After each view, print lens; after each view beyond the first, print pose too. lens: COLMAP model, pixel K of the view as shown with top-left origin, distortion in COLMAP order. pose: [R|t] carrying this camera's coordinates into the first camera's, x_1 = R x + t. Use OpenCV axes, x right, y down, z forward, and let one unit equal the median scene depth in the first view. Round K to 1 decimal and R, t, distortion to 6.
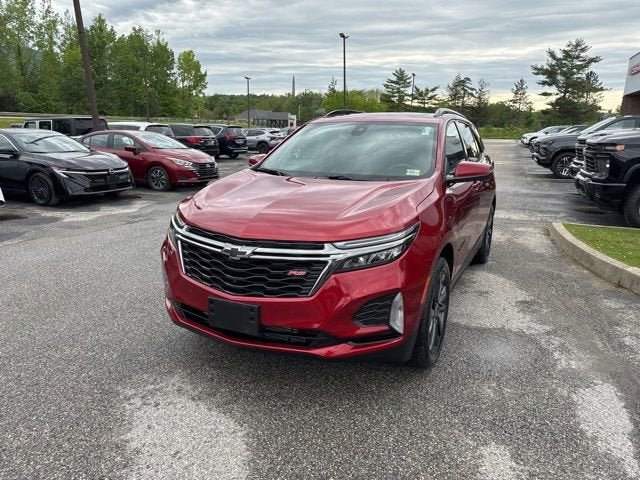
lens RADIAL K [[451.3, 0, 325.6], [0, 451.3, 241.0], [0, 0, 1]] dist [0.030072, -0.032167]
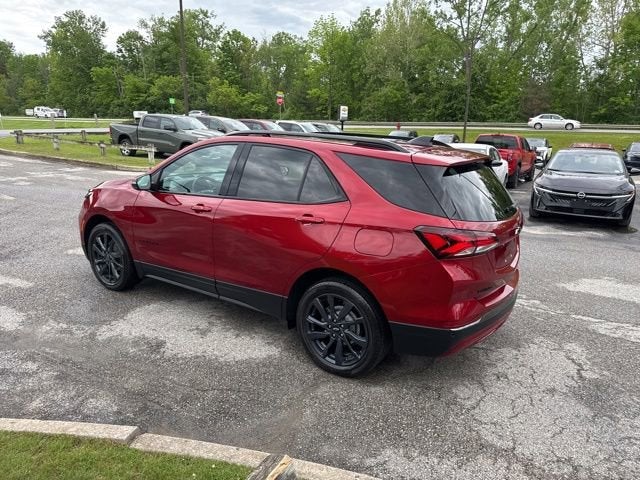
lens RADIAL K [[451.3, 0, 323.7], [0, 451.3, 233.9], [0, 0, 1]] dist [0.030072, -0.032167]
pose [[-0.135527, 0.207365, -0.968830, 1.412800], [-0.265178, 0.934585, 0.237130, -0.423389], [0.954627, 0.289050, -0.071673, 1.529548]]
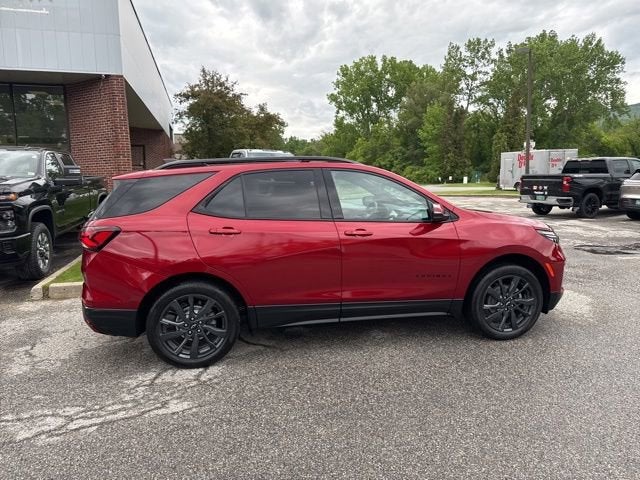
lens RADIAL K [[451.3, 0, 322.6], [0, 451.3, 242.4], [0, 0, 1]] dist [0.030072, -0.032167]
pose [[-0.597330, -0.123427, 0.792441, -0.892806], [0.194041, 0.936488, 0.292127, -0.515628], [-0.778168, 0.328262, -0.535442, 2.023441]]
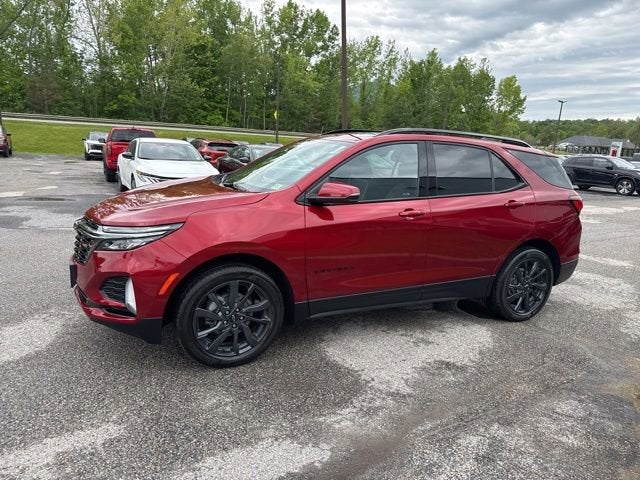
lens RADIAL K [[451.3, 0, 324.4], [0, 451.3, 240.2], [0, 0, 1]] dist [0.030072, -0.032167]
pose [[0.783643, 0.155790, -0.601359, 0.841861], [-0.188006, 0.982122, 0.009436, -0.056317], [0.592078, 0.105665, 0.798923, 0.237807]]
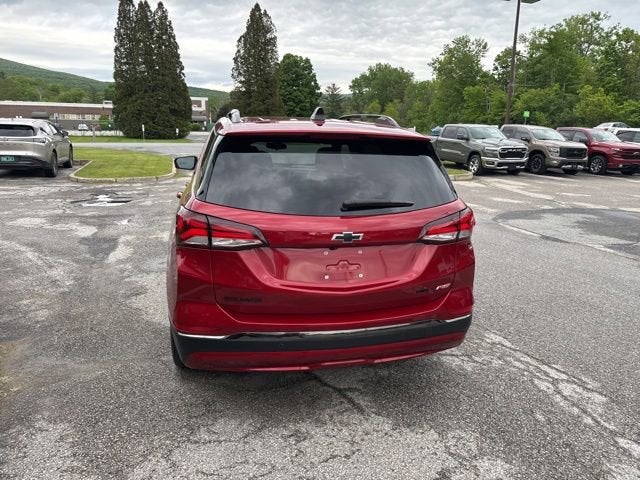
lens RADIAL K [[451.3, 0, 325.1], [0, 451.3, 238.8], [0, 0, 1]] dist [0.030072, -0.032167]
pose [[-0.783819, 0.108203, -0.611490, 0.855341], [-0.179704, 0.903048, 0.390142, -0.553305], [0.594419, 0.415688, -0.688382, 2.265118]]
